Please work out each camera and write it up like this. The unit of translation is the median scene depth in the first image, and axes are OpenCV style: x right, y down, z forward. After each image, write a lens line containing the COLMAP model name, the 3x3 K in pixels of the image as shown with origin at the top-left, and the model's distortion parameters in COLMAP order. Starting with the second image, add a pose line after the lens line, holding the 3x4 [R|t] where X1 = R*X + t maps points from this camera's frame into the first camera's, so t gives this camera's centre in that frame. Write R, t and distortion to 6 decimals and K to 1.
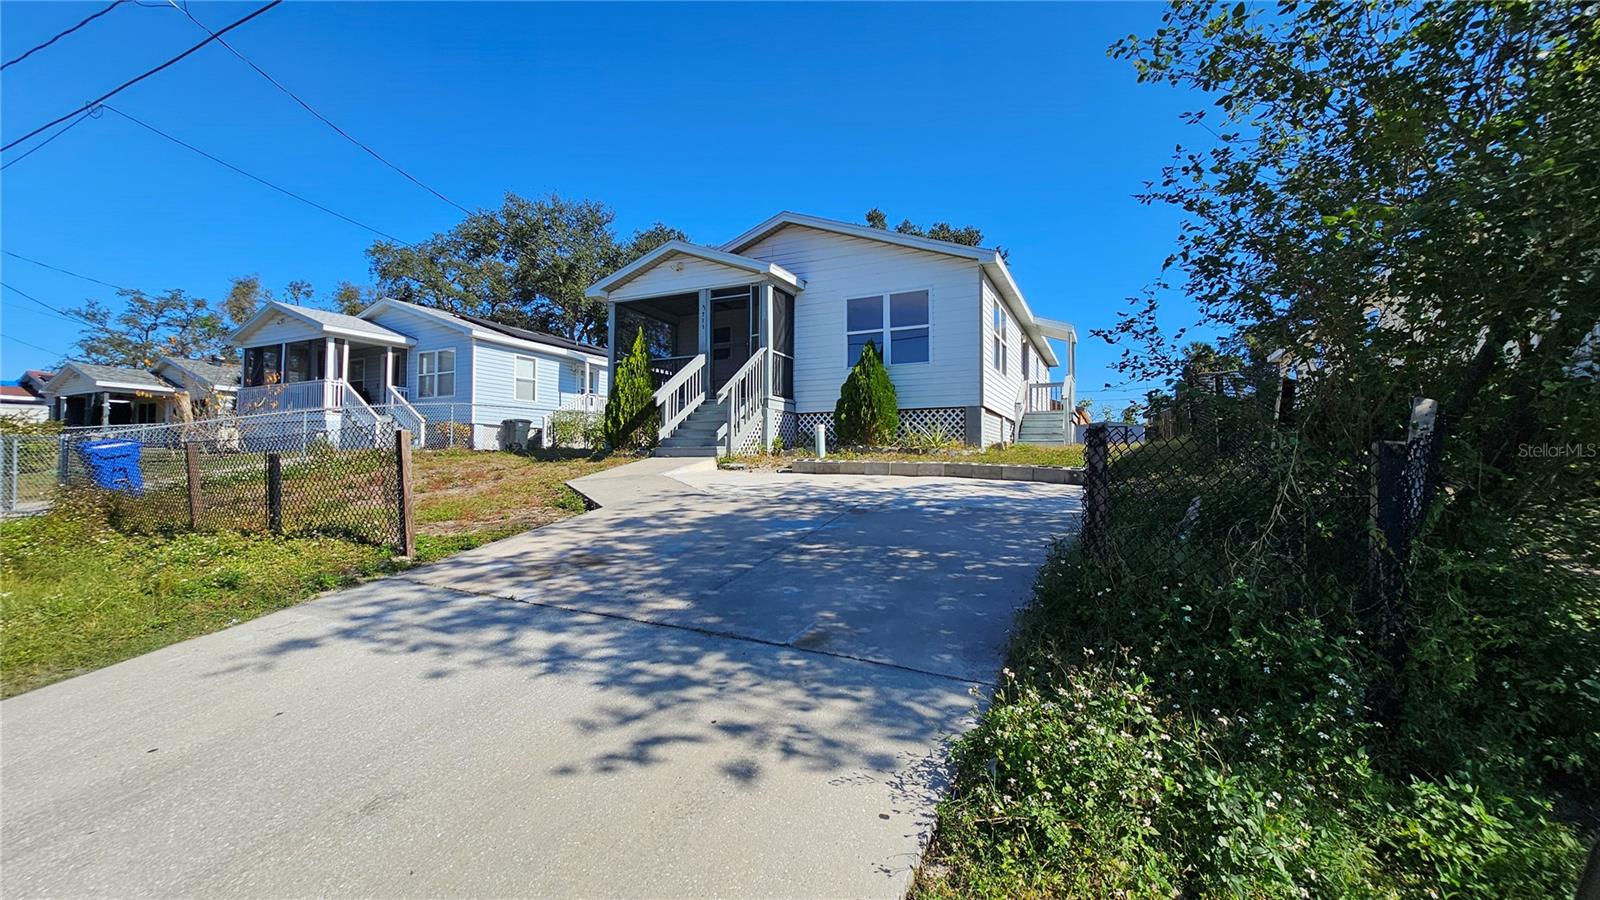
lens RADIAL K [[651.6, 0, 804.2], [0, 651.6, 451.9], [0, 0, 1]] dist [-0.001504, 0.000190]
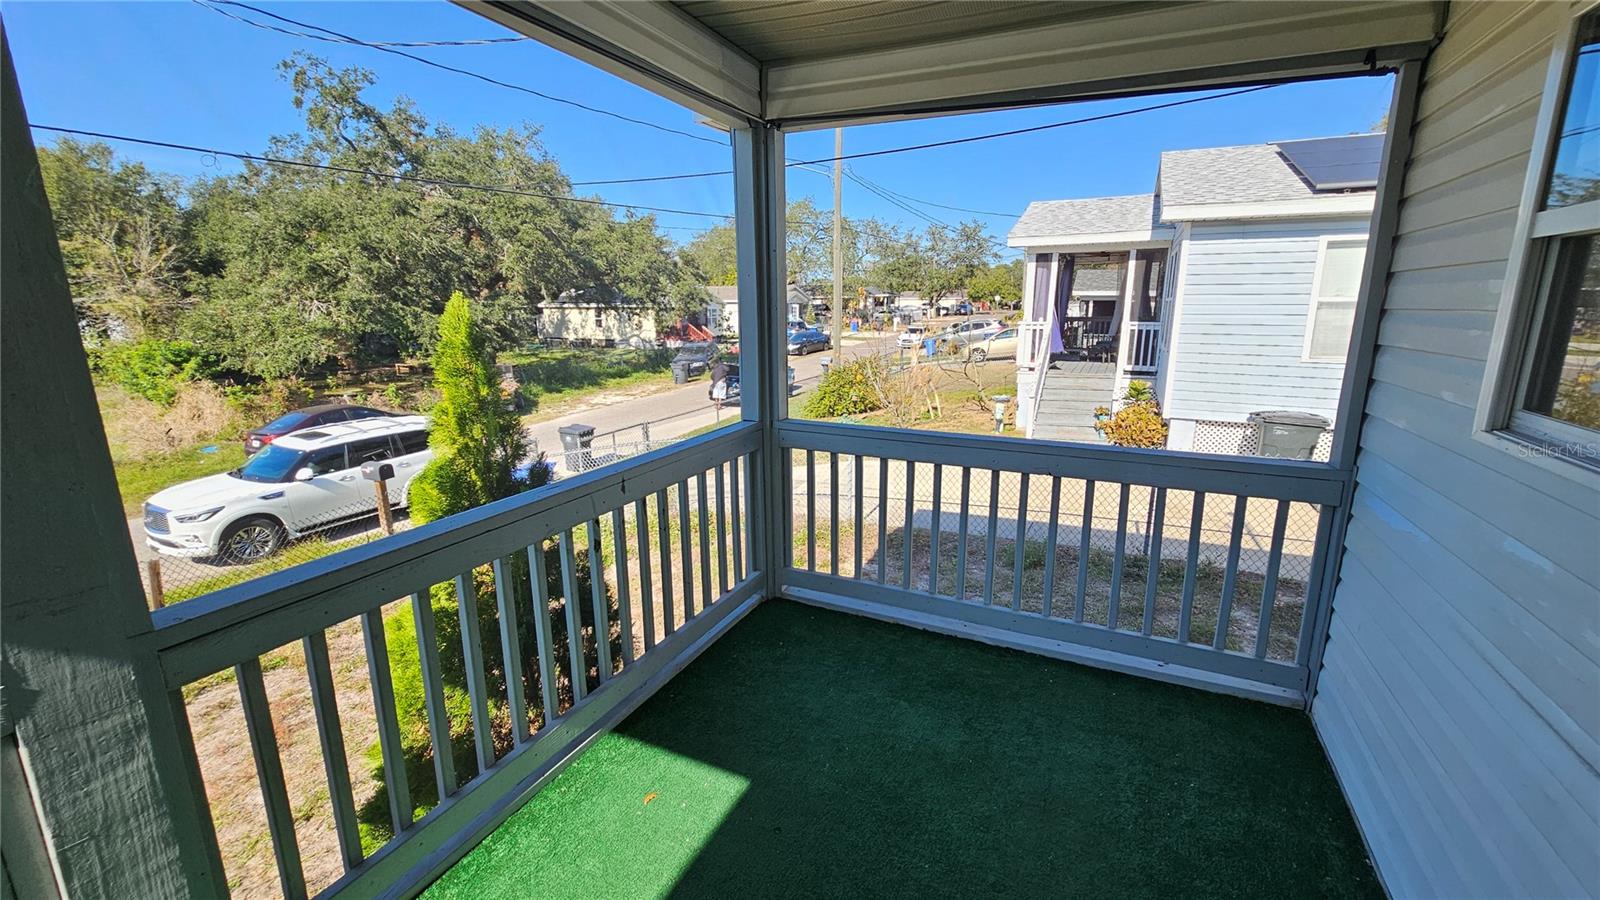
lens RADIAL K [[651.6, 0, 806.6], [0, 651.6, 442.0], [0, 0, 1]] dist [-0.001504, 0.000190]
pose [[0.005601, 0.206972, -0.978331, -0.085532], [0.023377, 0.978052, 0.207046, -0.196188], [0.999711, -0.024030, 0.000640, 1.144959]]
